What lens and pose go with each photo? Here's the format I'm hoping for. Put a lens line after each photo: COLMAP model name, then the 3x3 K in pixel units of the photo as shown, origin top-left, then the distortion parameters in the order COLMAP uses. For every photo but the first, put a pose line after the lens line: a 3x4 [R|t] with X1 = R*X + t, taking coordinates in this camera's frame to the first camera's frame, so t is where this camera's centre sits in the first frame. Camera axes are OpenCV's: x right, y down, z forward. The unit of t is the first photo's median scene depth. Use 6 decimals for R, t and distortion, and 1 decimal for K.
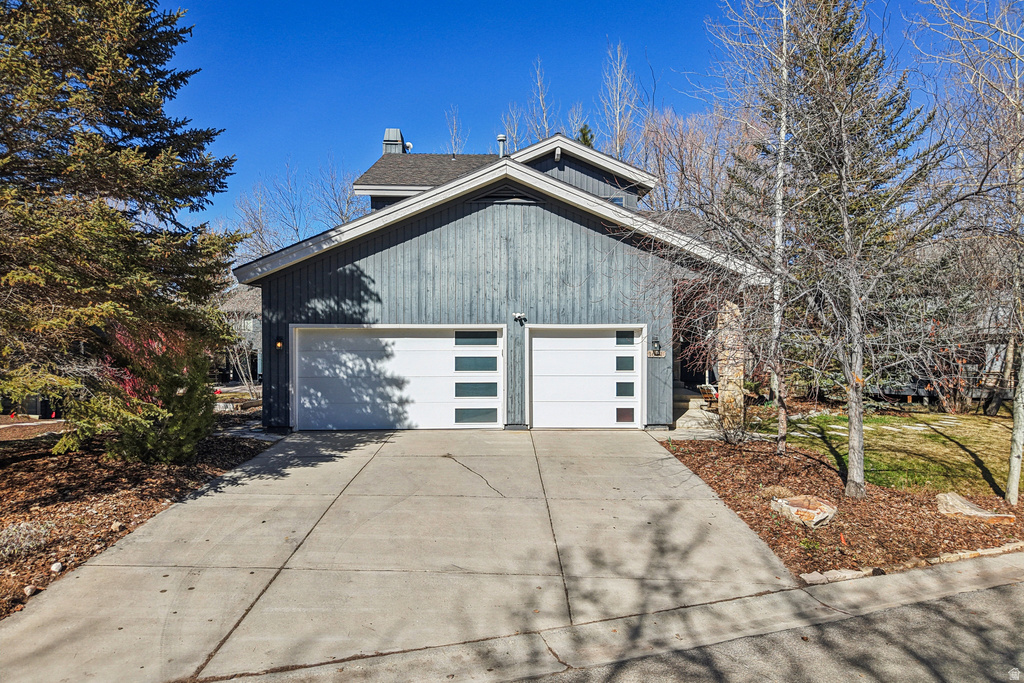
lens RADIAL K [[700.0, 0, 517.3], [0, 700.0, 339.9], [0, 0, 1]] dist [0.021754, -0.032189]
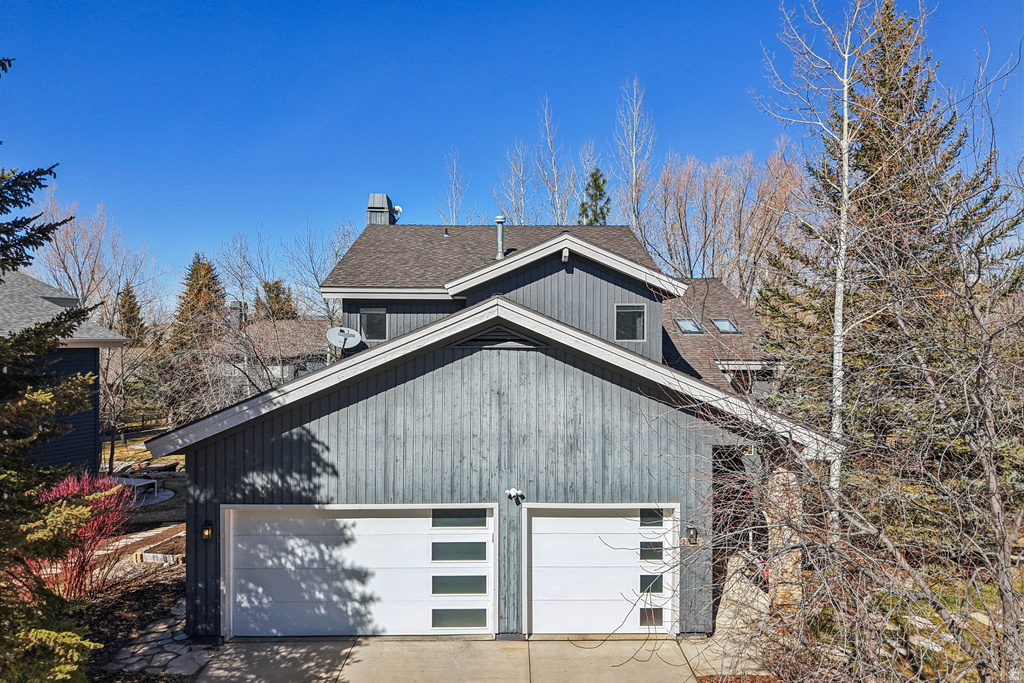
lens RADIAL K [[700.0, 0, 508.9], [0, 700.0, 342.4], [0, 0, 1]] dist [0.021754, -0.032189]
pose [[0.999623, 0.000801, -0.027427, 0.017567], [-0.000809, 1.000000, -0.000300, -0.199940], [0.027427, 0.000322, 0.999624, 0.221208]]
